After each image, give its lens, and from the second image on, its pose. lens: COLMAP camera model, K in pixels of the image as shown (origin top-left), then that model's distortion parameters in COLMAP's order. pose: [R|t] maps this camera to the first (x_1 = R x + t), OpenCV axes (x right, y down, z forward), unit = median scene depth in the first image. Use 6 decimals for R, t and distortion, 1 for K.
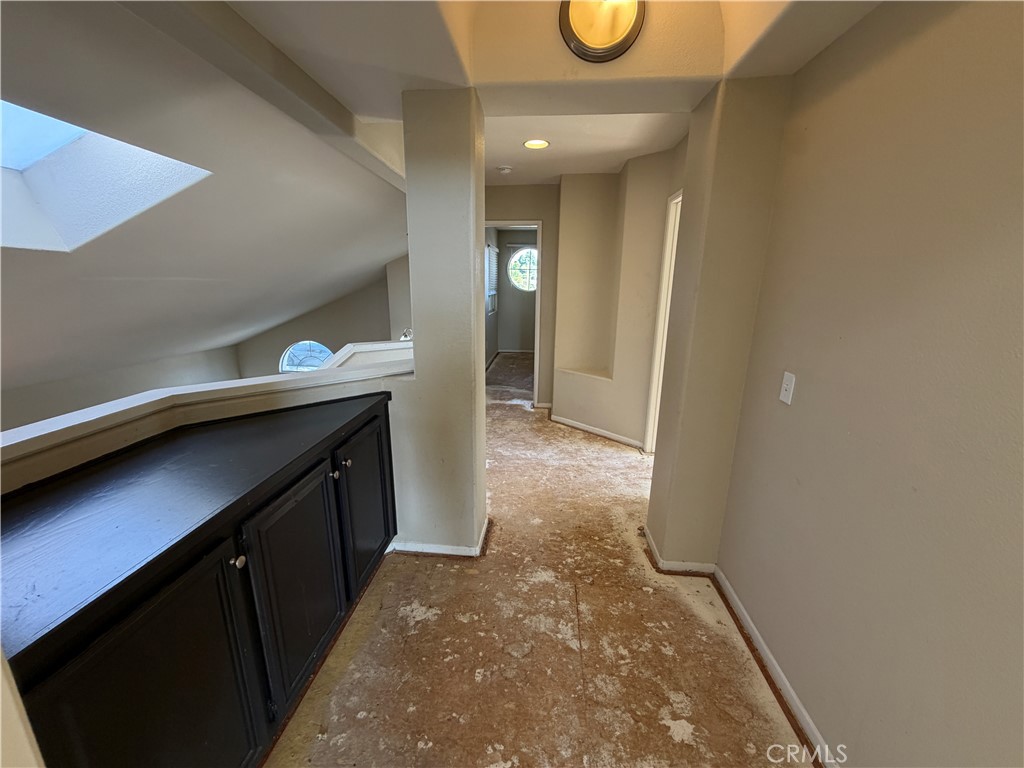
lens RADIAL K [[405.9, 0, 510.7], [0, 405.9, 385.1], [0, 0, 1]] dist [-0.000535, -0.000070]
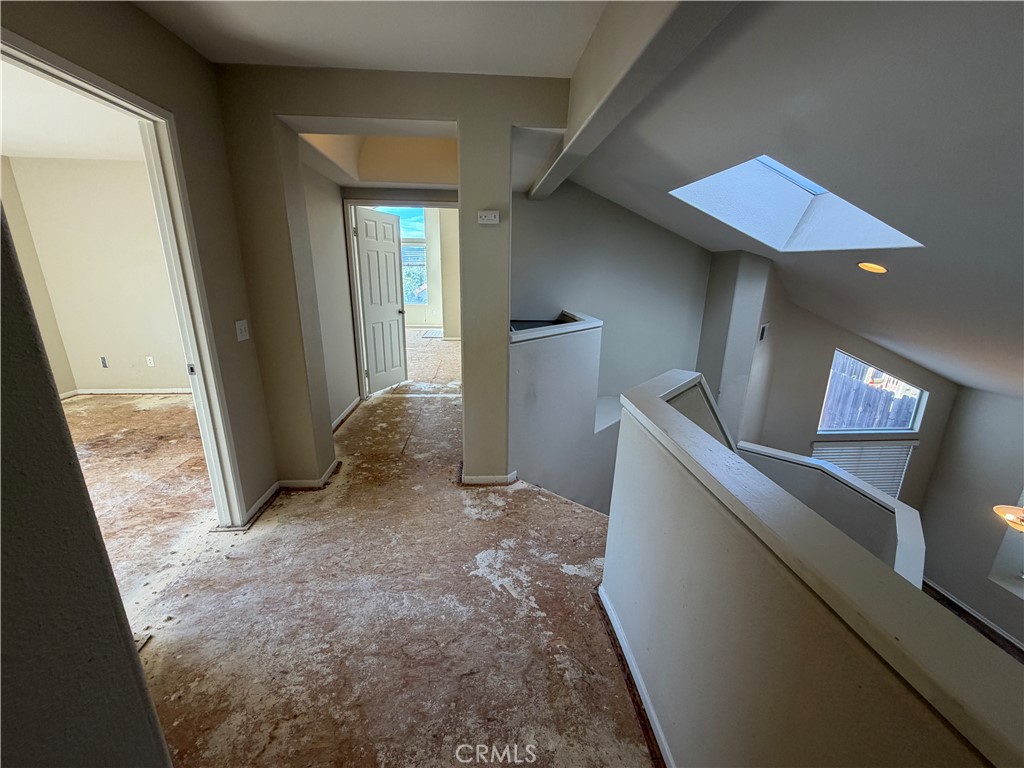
lens RADIAL K [[405.9, 0, 511.4], [0, 405.9, 382.8], [0, 0, 1]] dist [-0.000535, -0.000070]
pose [[-0.987000, 0.019962, -0.159475, -0.016119], [-0.061596, 0.869512, 0.490056, -0.447013], [0.148448, 0.493508, -0.856979, 1.779734]]
